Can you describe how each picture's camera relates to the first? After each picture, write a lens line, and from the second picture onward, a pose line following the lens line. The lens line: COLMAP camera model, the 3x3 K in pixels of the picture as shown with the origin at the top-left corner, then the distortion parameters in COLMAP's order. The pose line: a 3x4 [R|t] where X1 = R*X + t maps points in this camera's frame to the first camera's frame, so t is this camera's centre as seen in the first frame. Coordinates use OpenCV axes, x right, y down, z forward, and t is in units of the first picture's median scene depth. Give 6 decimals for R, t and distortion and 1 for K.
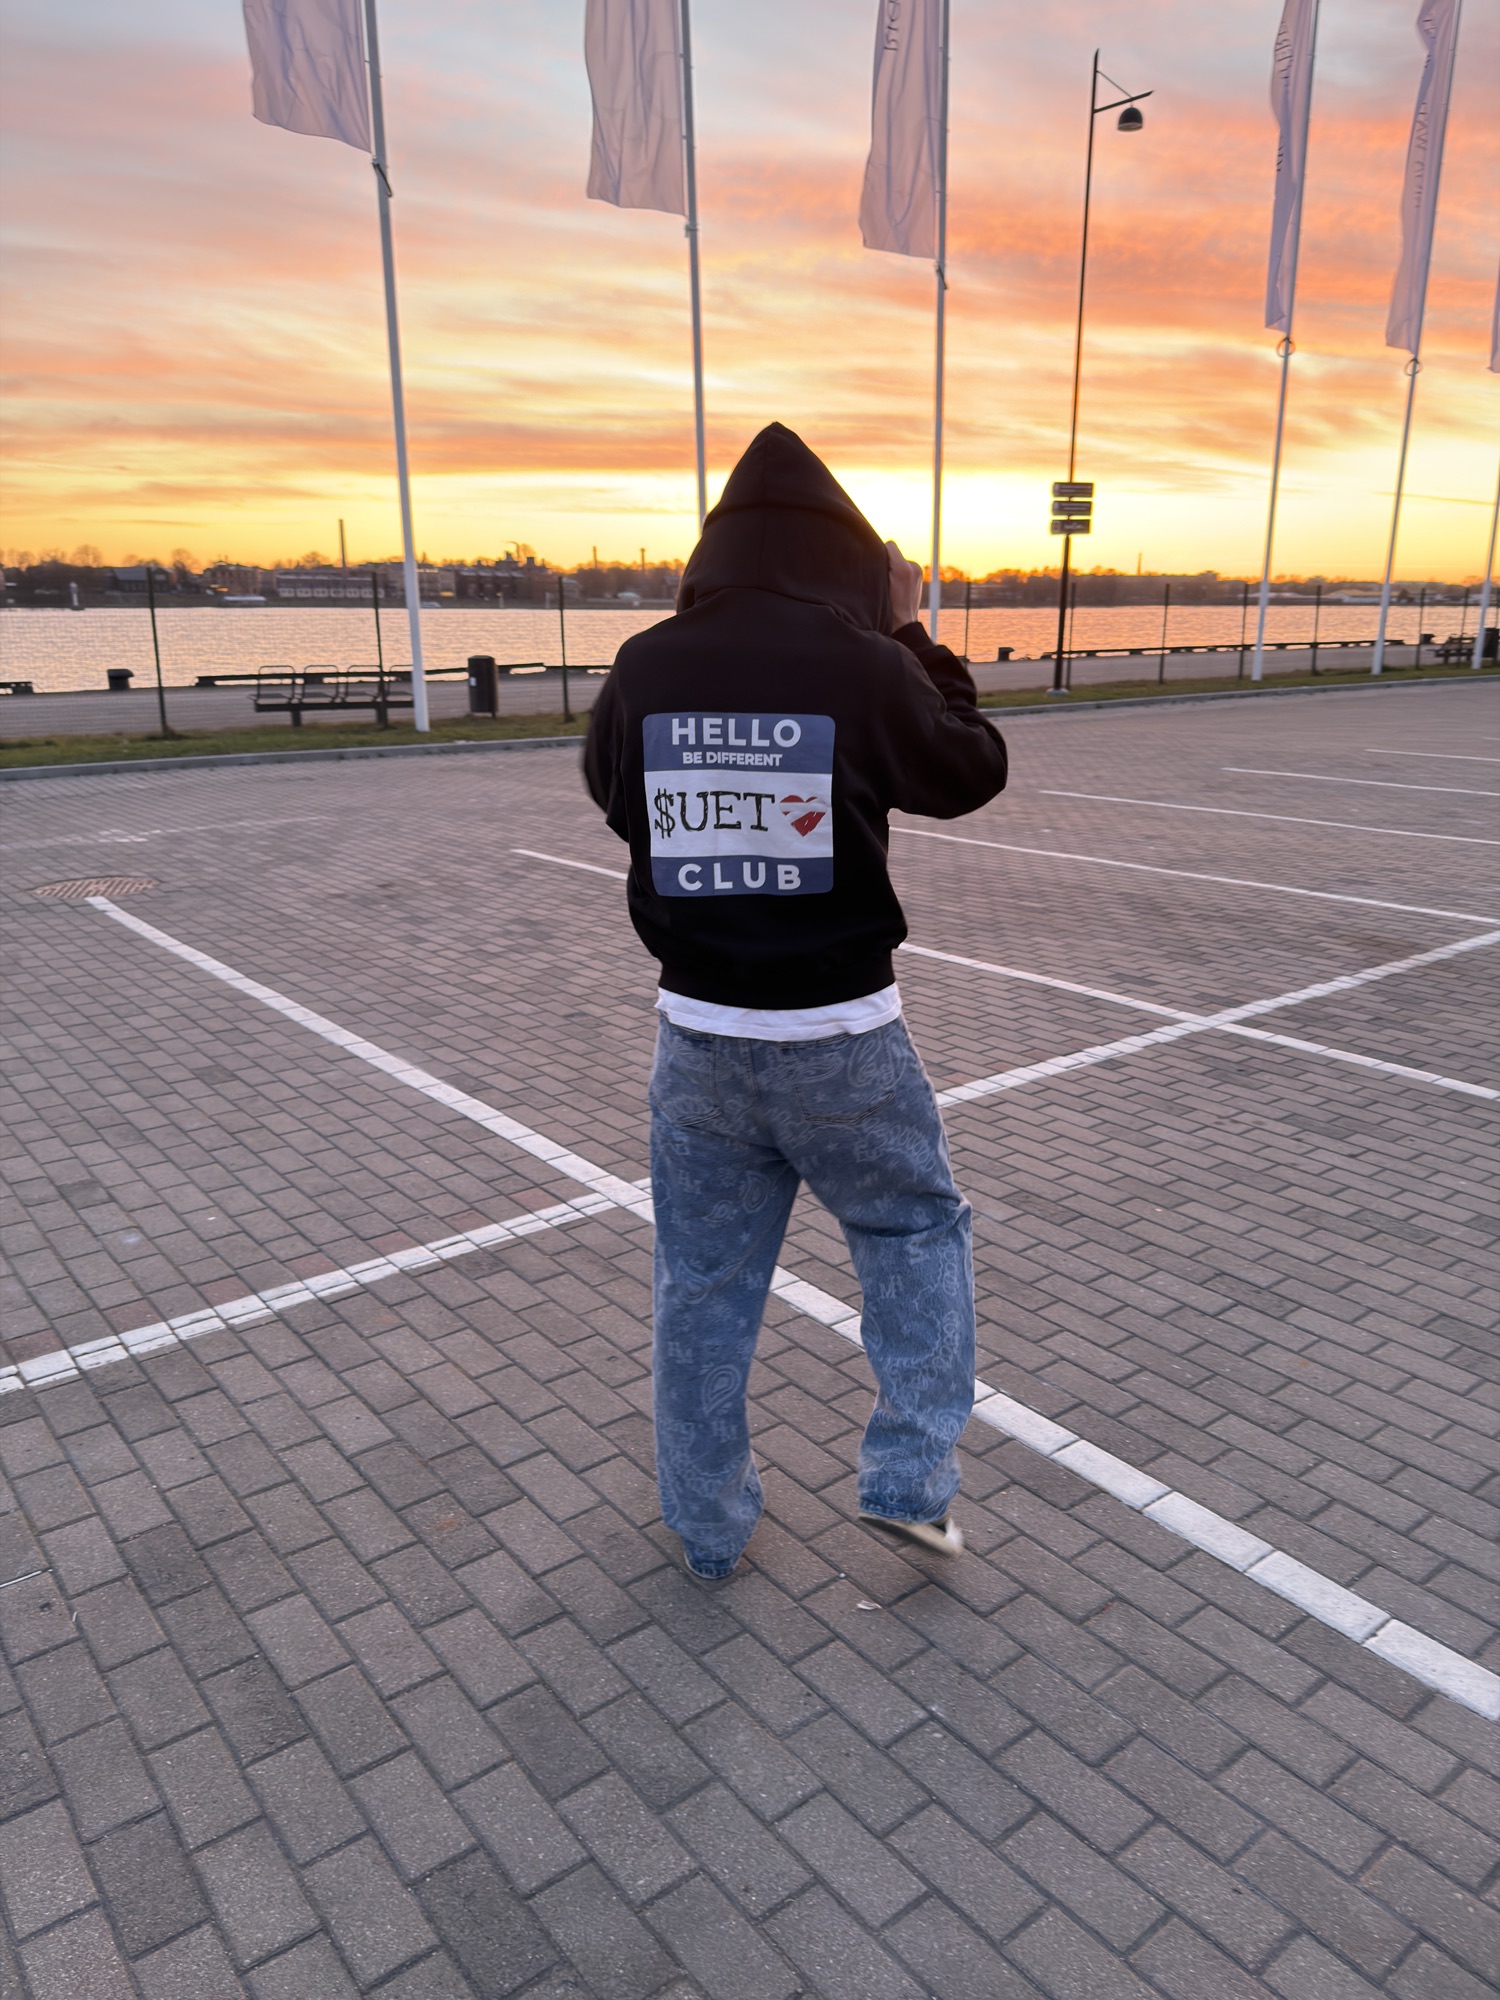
lens RADIAL K [[1401.4, 0, 752.0], [0, 1401.4, 1008.9], [0, 0, 1]] dist [0.145776, -0.297528]
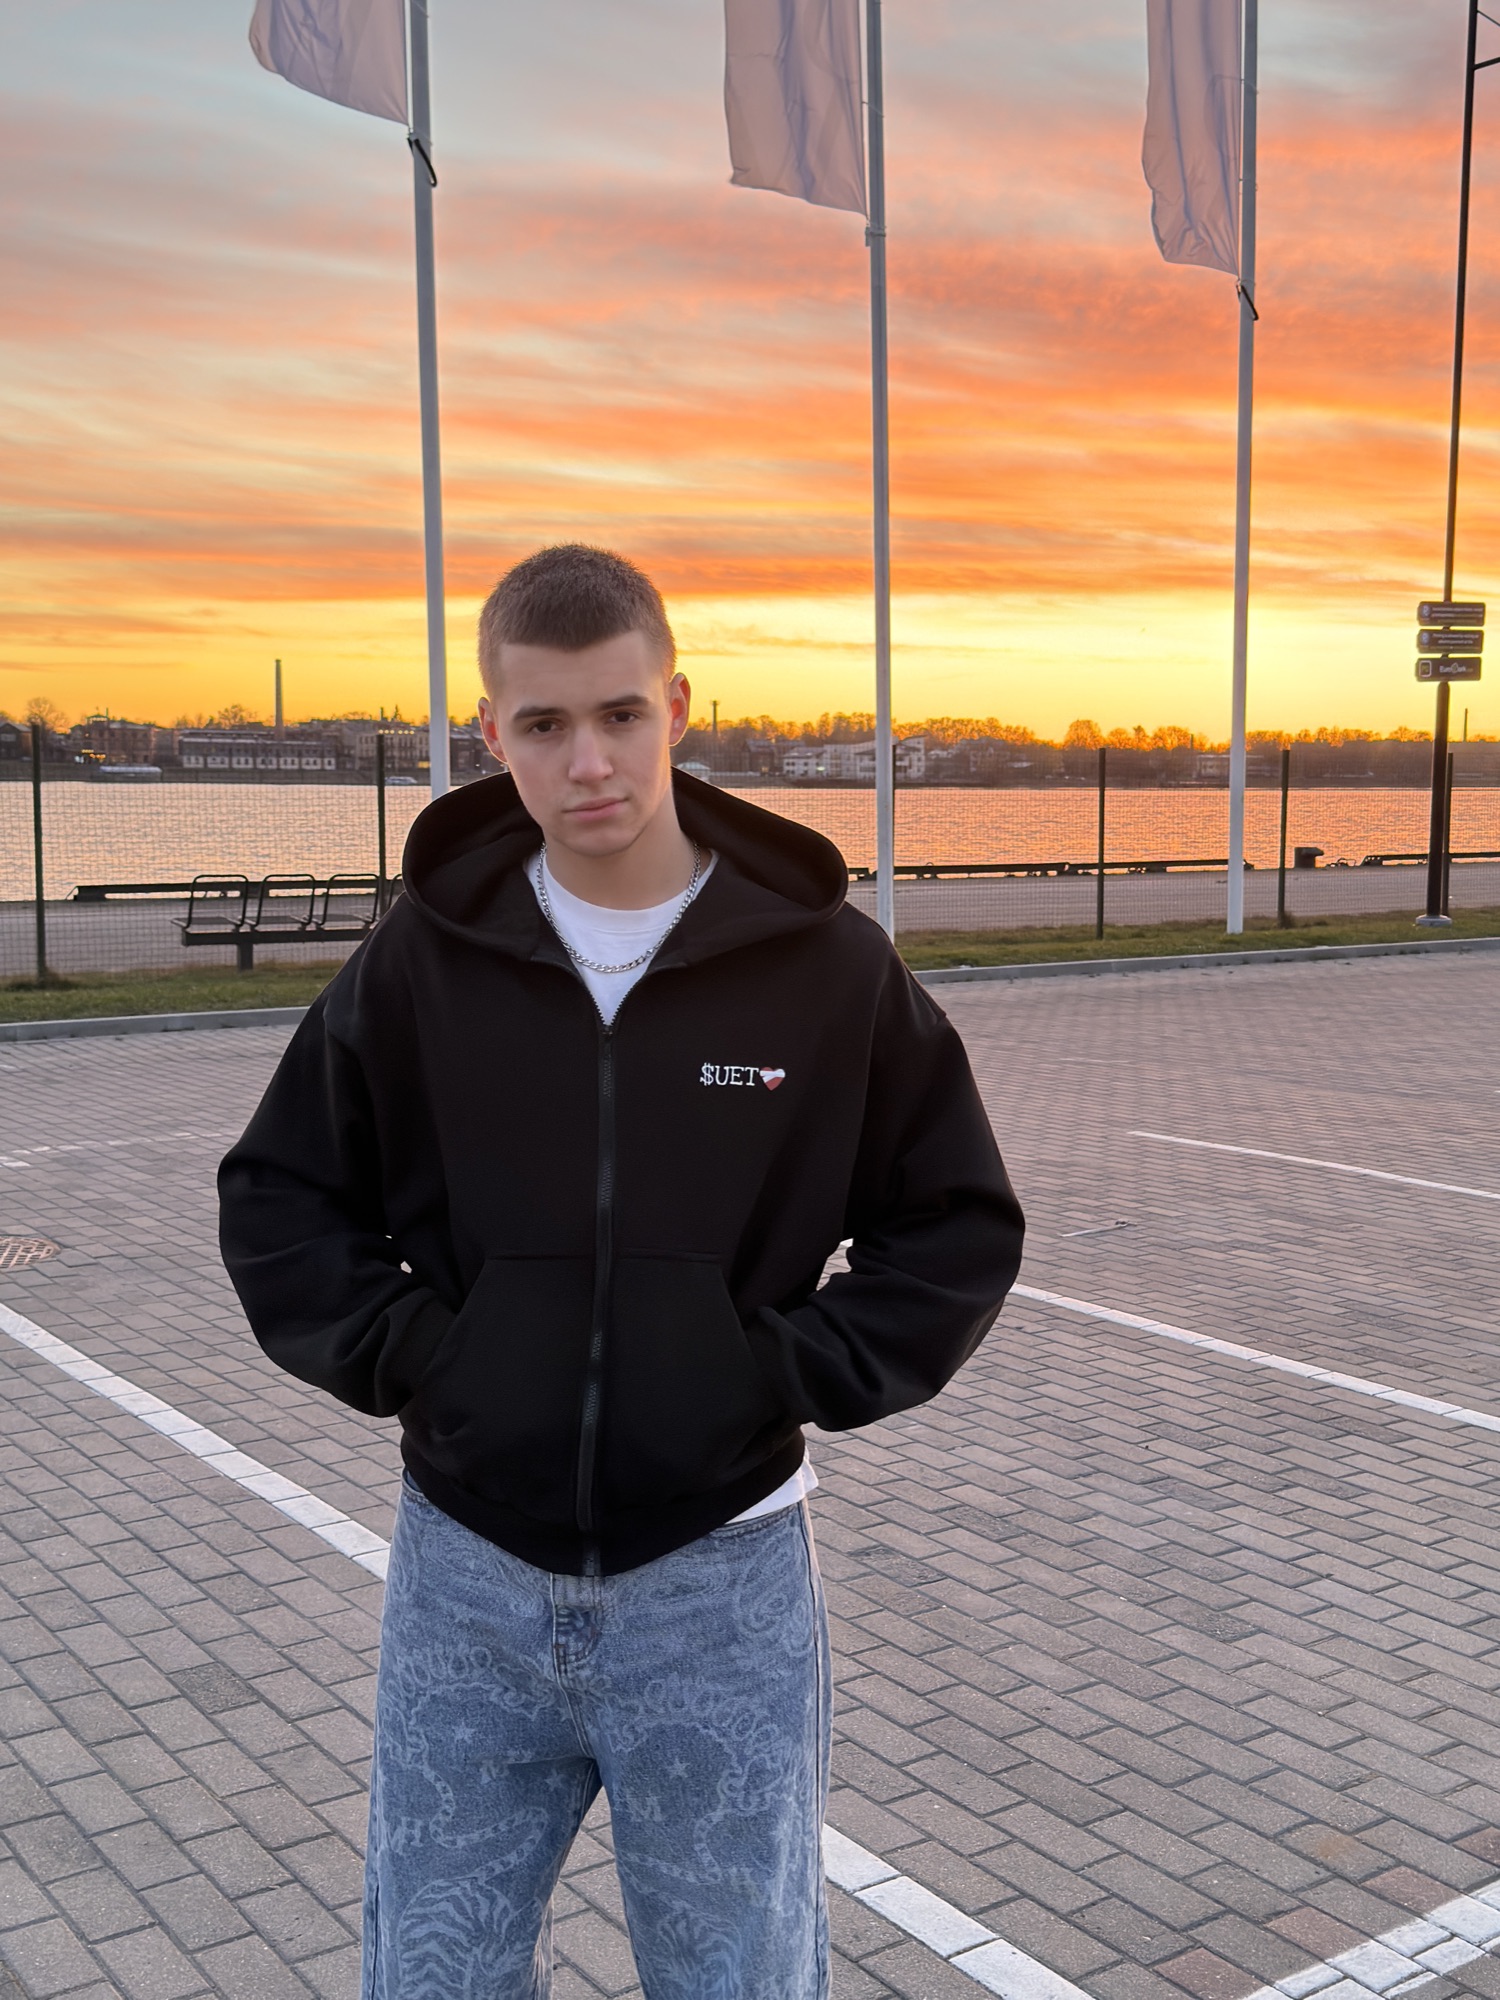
lens RADIAL K [[2178.8, 0, 754.9], [0, 2178.8, 997.9], [0, 0, 1]] dist [0.185117, -0.385468]
pose [[0.998506, 0.011537, -0.053412, -0.073713], [-0.020862, 0.983905, -0.177469, -0.029694], [0.050504, 0.178318, 0.982676, 0.094908]]
